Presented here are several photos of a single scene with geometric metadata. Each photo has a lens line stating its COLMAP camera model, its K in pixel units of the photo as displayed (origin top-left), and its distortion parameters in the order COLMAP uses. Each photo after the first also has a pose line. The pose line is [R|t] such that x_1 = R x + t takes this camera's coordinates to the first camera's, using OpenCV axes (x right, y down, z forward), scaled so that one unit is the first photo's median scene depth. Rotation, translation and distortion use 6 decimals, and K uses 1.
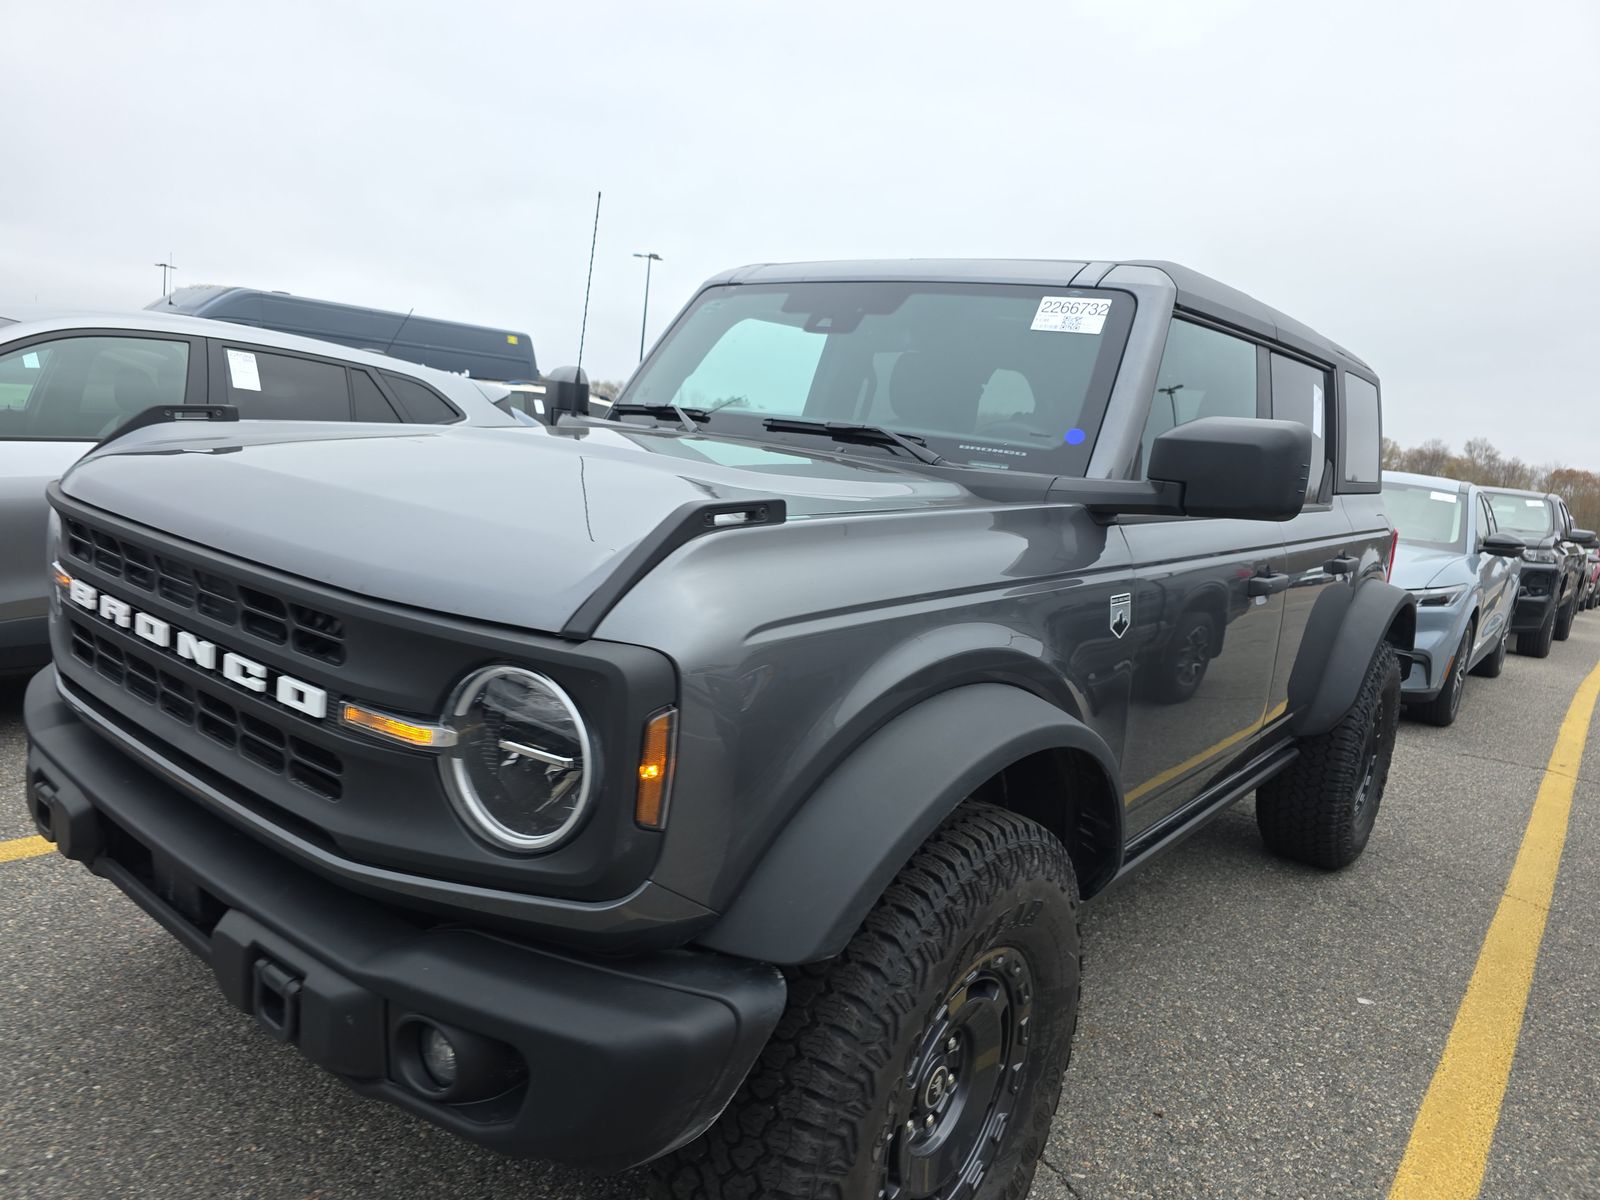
lens RADIAL K [[1104.5, 0, 805.1], [0, 1104.5, 553.7], [0, 0, 1]] dist [0.049708, -0.049886]
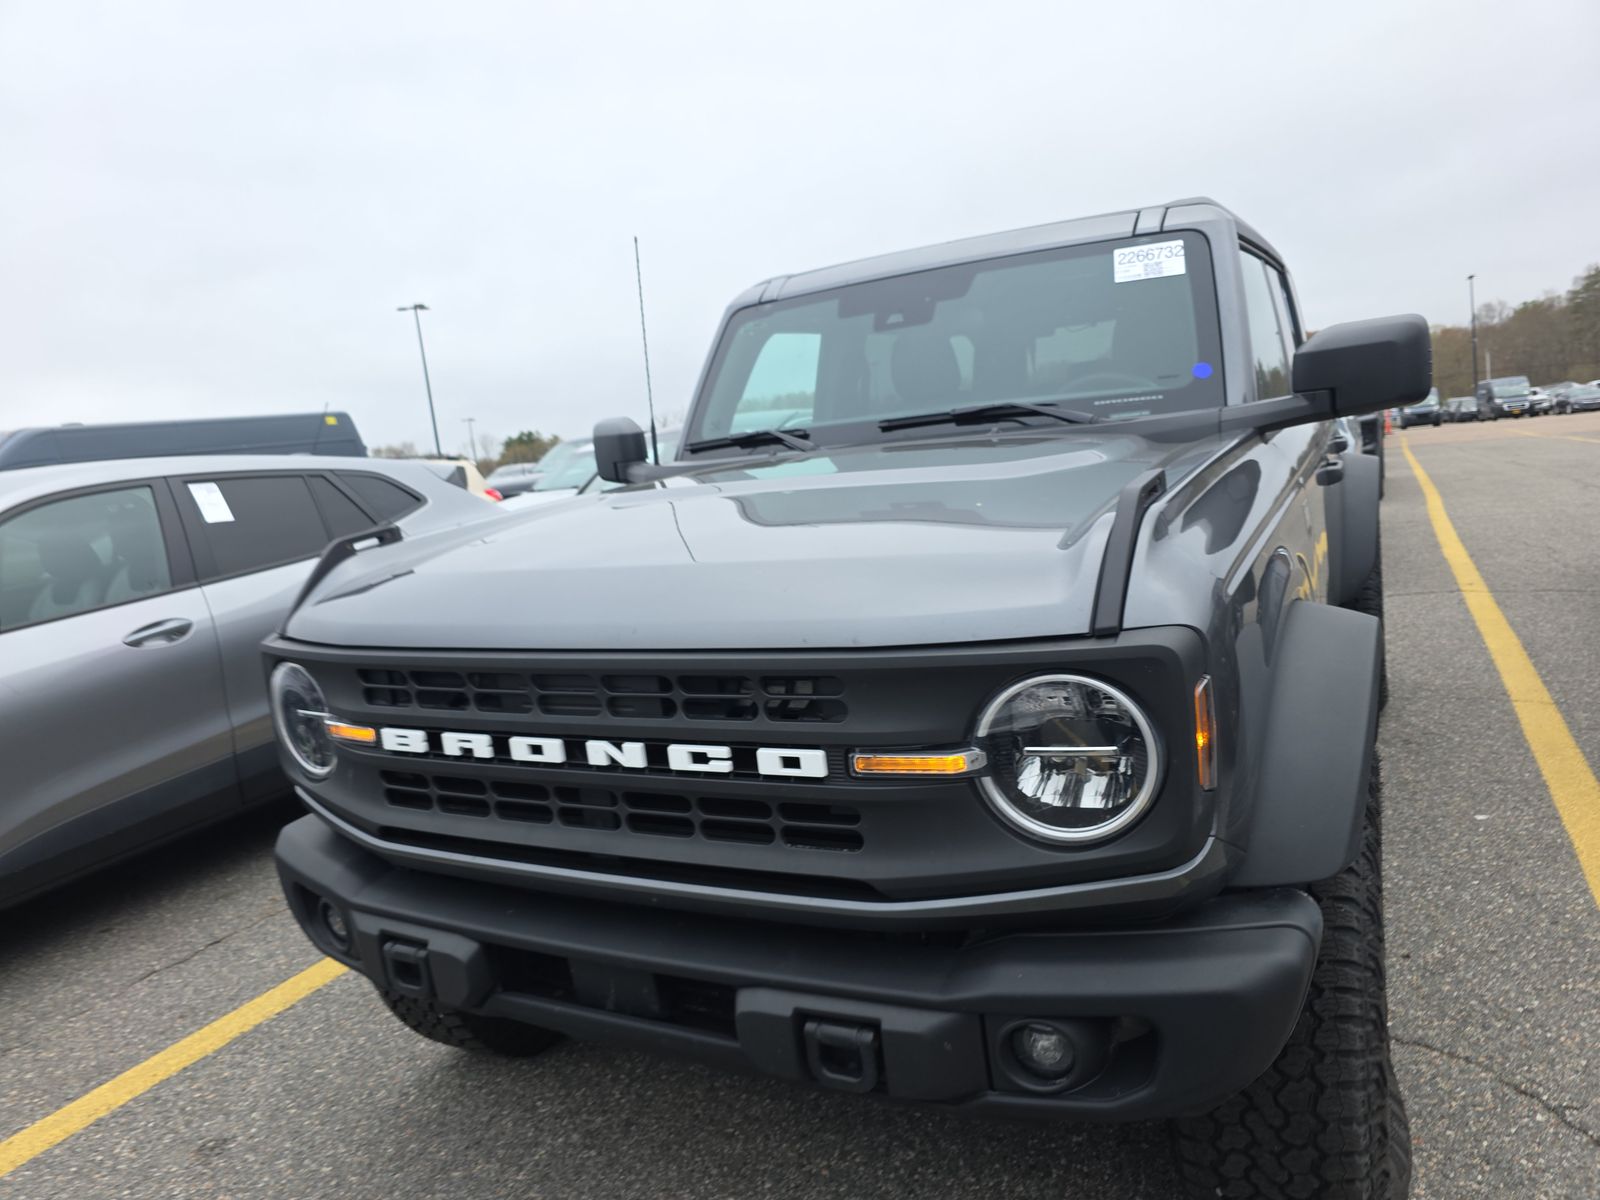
lens RADIAL K [[1112.3, 0, 788.5], [0, 1112.3, 571.5], [0, 0, 1]] dist [0.040336, -0.043195]
pose [[0.960576, -0.236592, 0.146008, -0.312631], [0.234283, 0.971606, 0.033067, -0.042633], [-0.149686, 0.002444, 0.988731, -0.005361]]
